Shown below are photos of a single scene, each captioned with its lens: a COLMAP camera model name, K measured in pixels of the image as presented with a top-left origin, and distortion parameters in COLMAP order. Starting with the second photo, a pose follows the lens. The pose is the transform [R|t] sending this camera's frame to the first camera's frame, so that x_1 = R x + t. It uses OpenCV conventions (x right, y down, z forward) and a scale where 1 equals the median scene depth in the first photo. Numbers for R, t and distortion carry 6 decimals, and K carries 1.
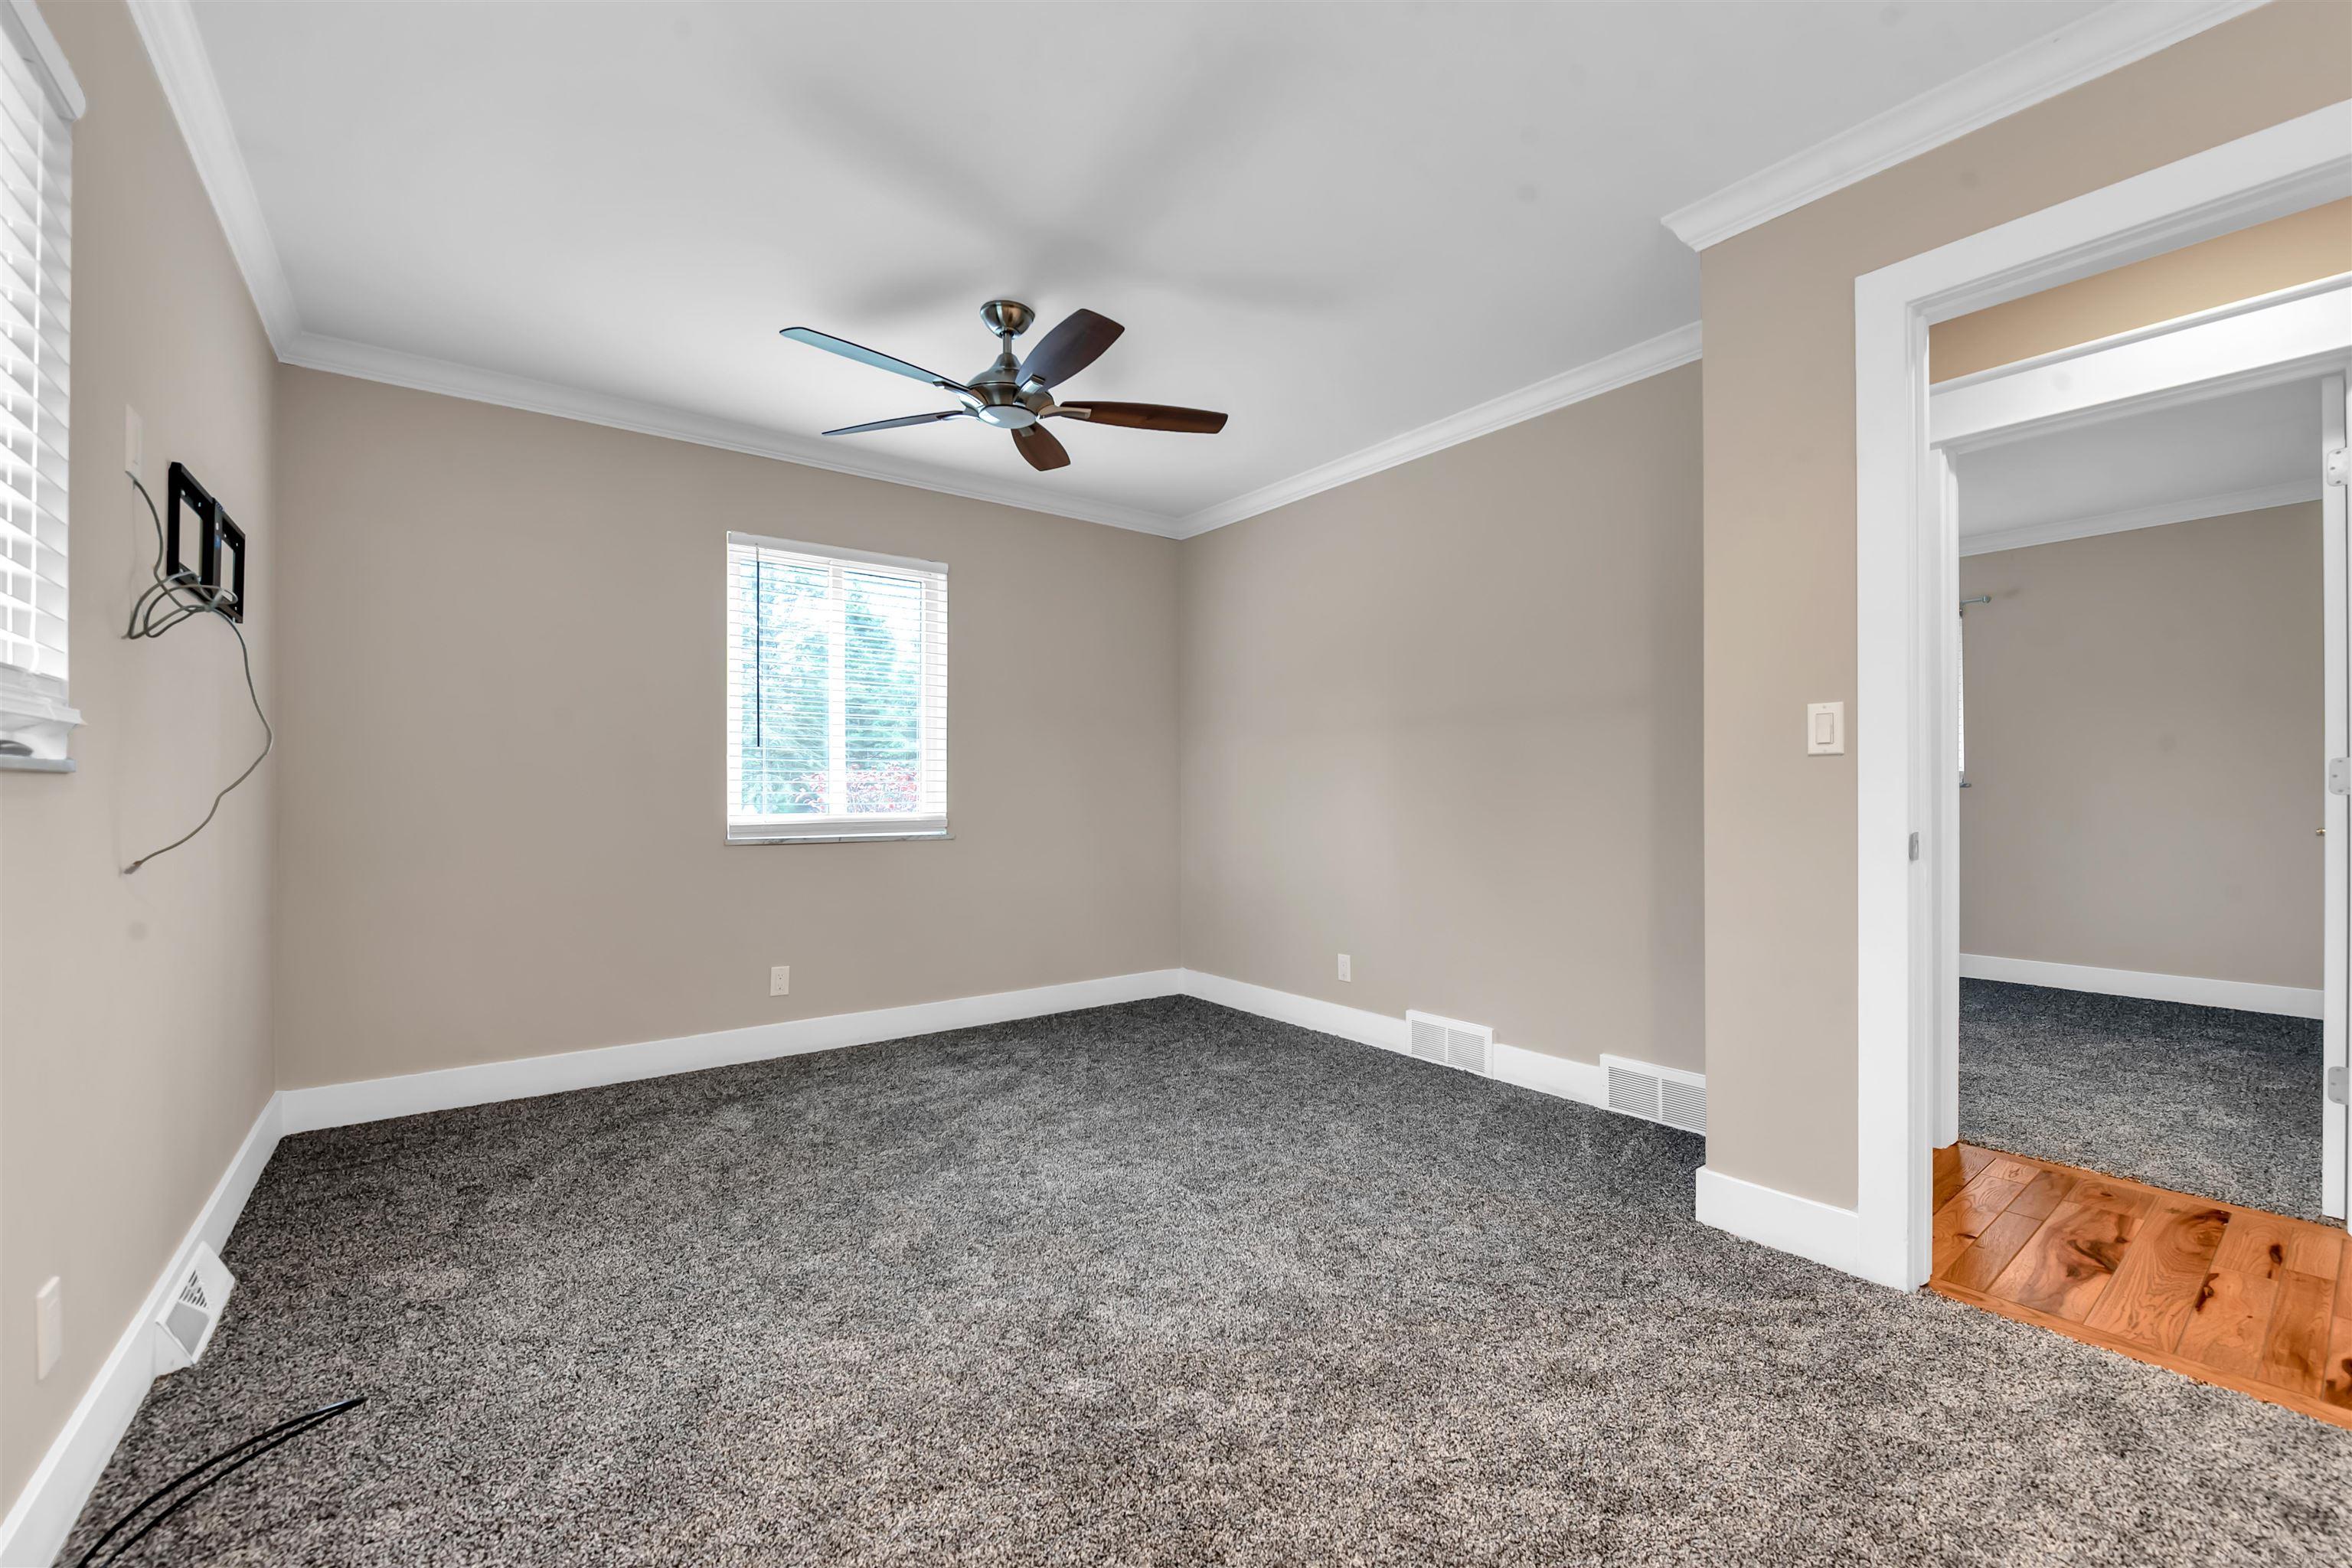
lens RADIAL K [[958.1, 0, 1165.7], [0, 958.1, 792.7], [0, 0, 1]] dist [-0.003308, 0.000133]
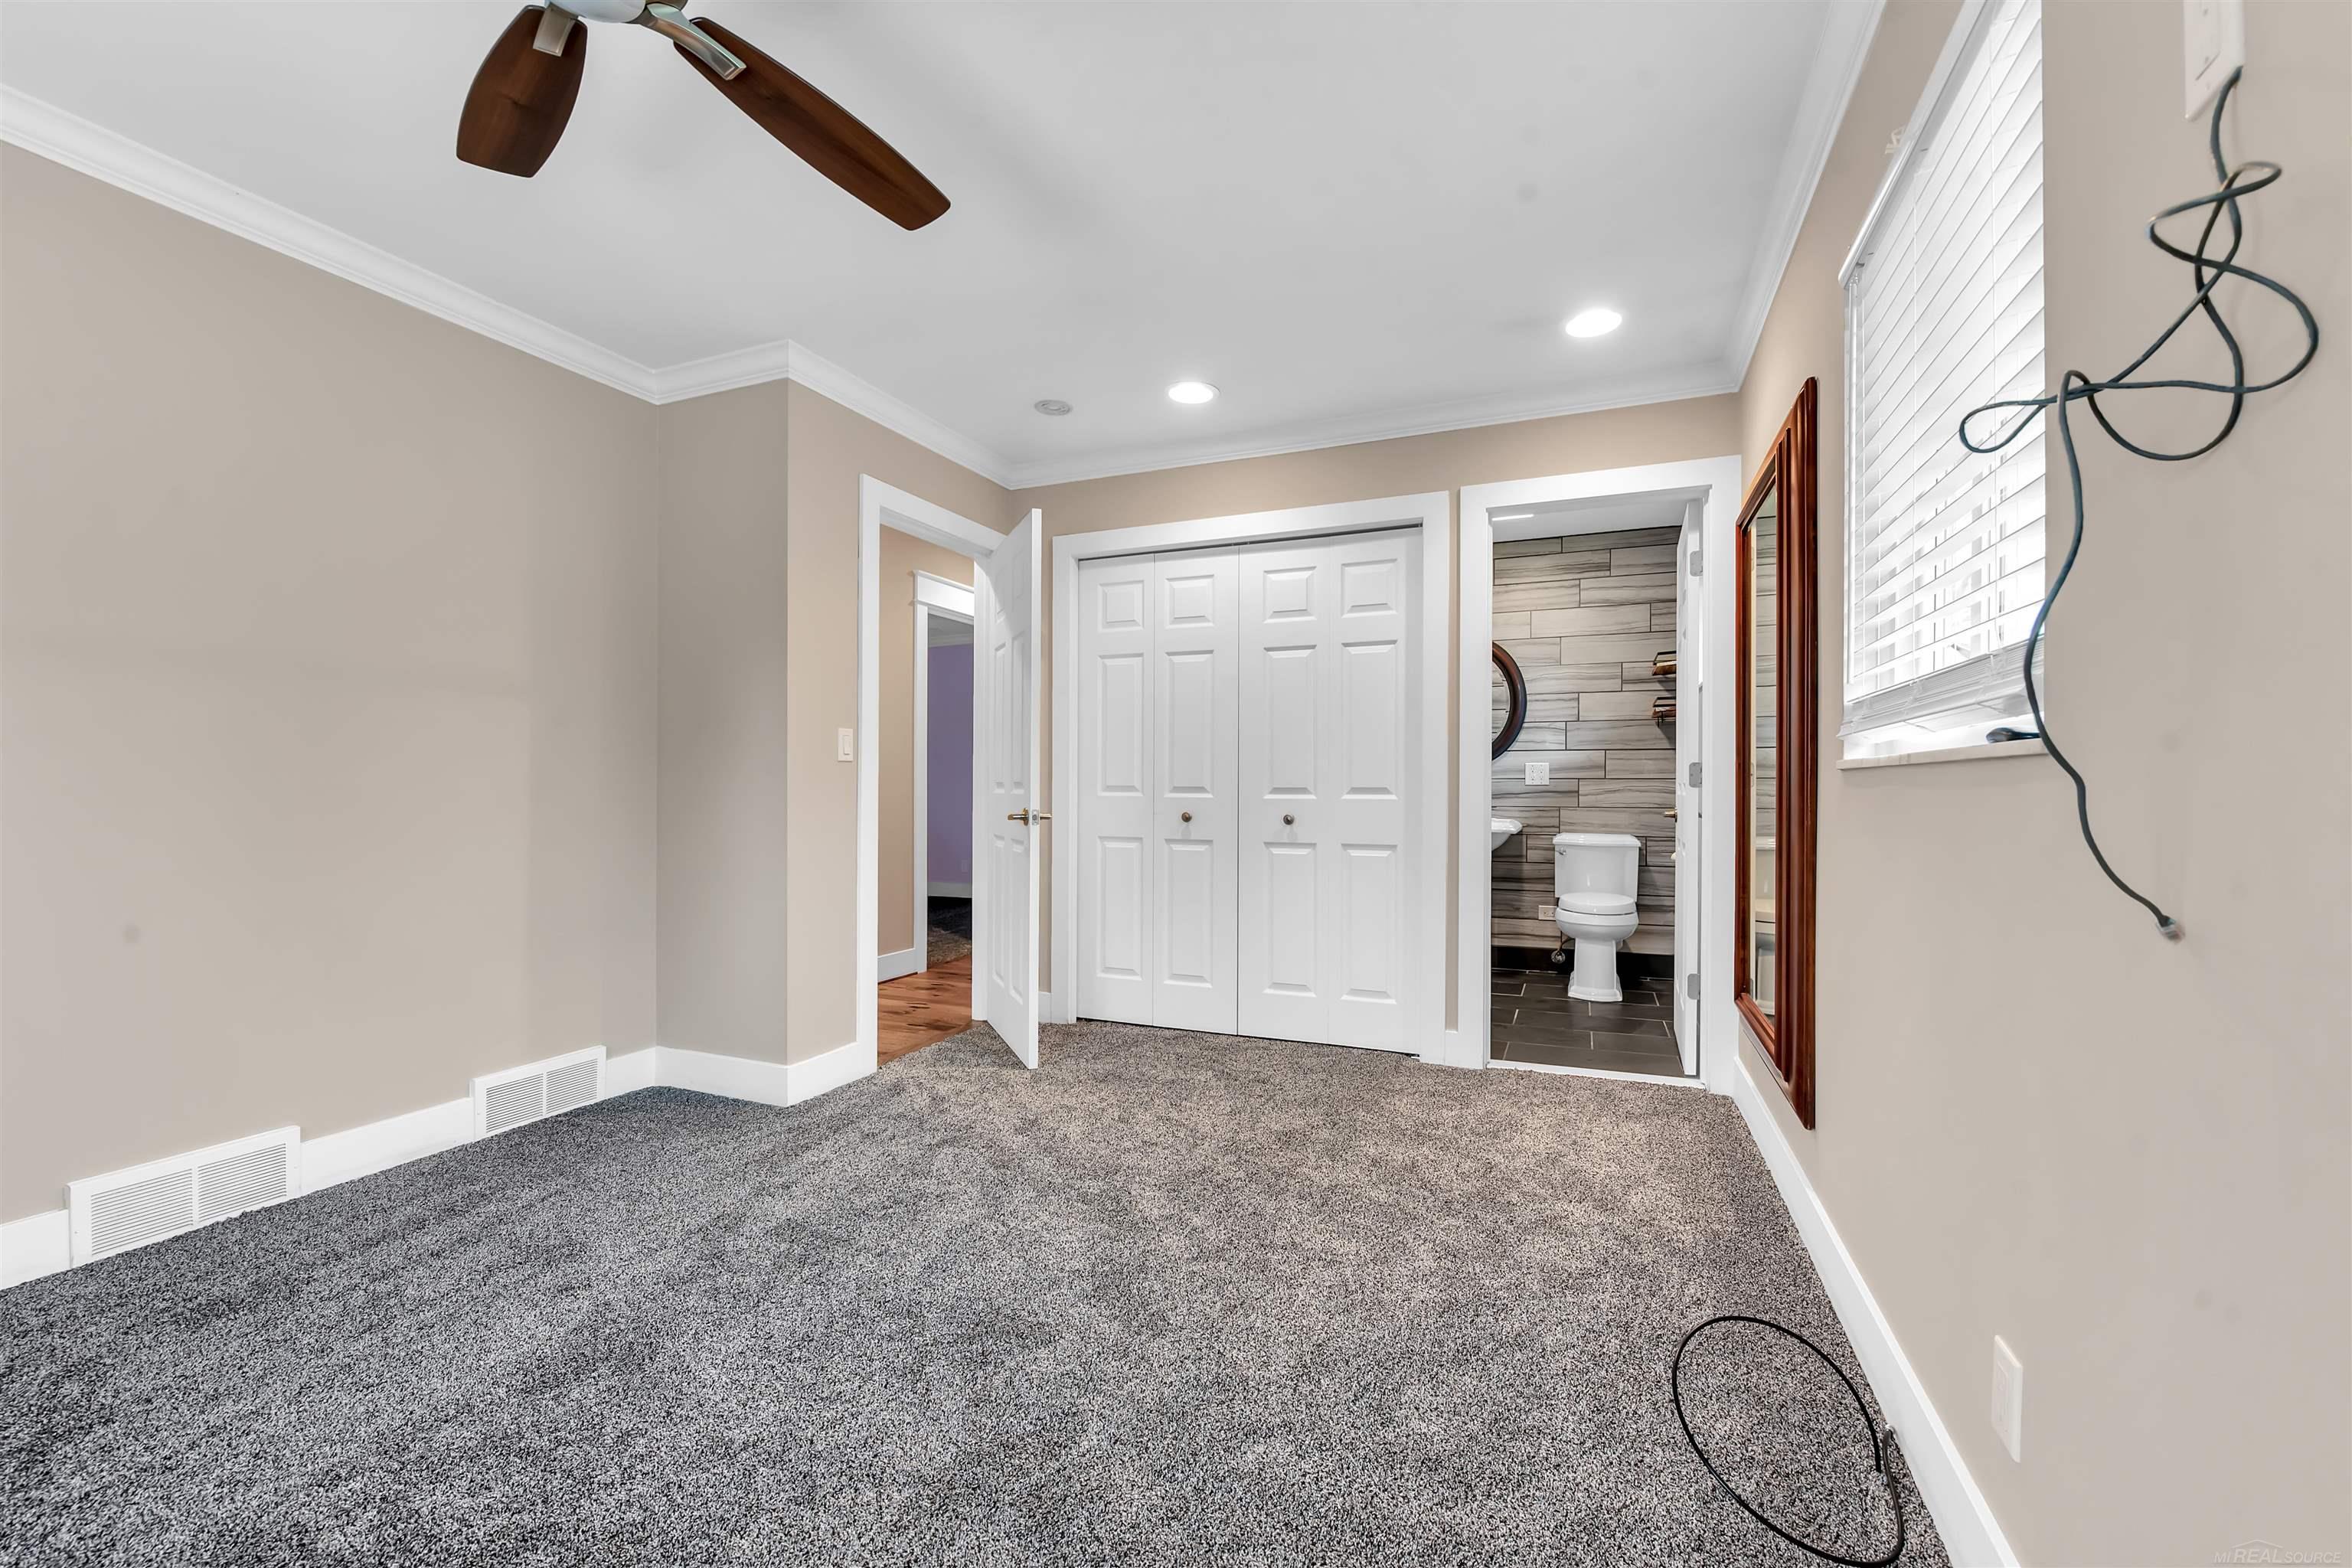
lens RADIAL K [[958.1, 0, 1179.9], [0, 958.1, 791.0], [0, 0, 1]] dist [-0.003308, 0.000133]
pose [[-0.502015, -0.000707, 0.864858, -0.681150], [0.002101, 0.999996, 0.002038, 0.005270], [-0.864856, 0.002840, -0.502012, 0.937353]]
